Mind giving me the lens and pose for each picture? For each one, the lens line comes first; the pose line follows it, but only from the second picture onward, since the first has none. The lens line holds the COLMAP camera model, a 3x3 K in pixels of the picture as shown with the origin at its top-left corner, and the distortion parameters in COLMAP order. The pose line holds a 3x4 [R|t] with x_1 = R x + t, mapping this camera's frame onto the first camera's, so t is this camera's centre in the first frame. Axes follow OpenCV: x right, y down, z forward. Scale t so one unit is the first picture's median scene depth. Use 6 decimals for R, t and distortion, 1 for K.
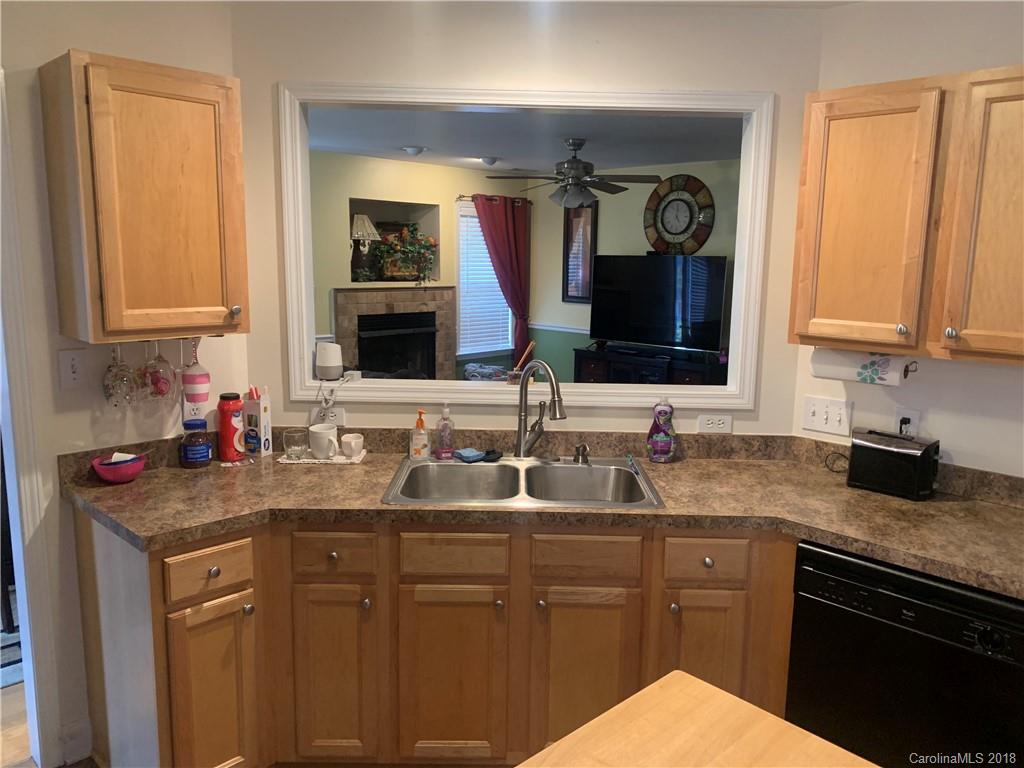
lens RADIAL K [[785.0, 0, 514.0], [0, 785.0, 381.6], [0, 0, 1]] dist [0.042091, -0.035759]
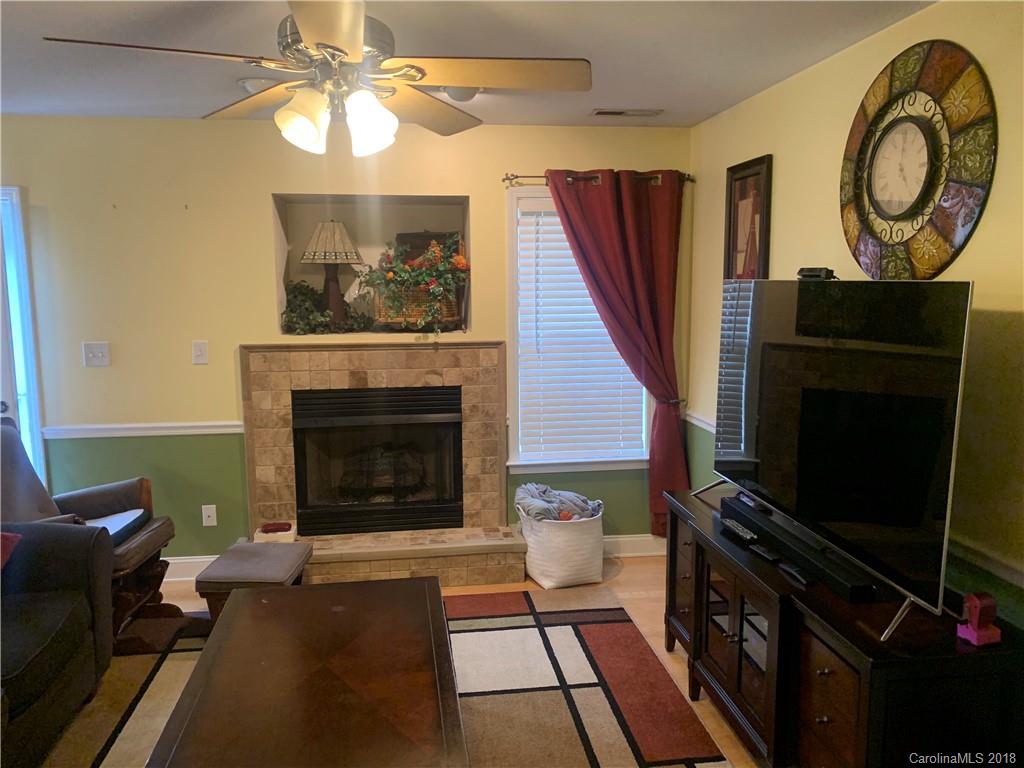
lens RADIAL K [[785.0, 0, 508.9], [0, 785.0, 389.5], [0, 0, 1]] dist [0.042091, -0.035759]
pose [[0.785795, 0.065288, -0.615031, 0.274024], [-0.076918, 0.997009, 0.007563, -0.093711], [0.613685, 0.041364, 0.788466, 0.577957]]
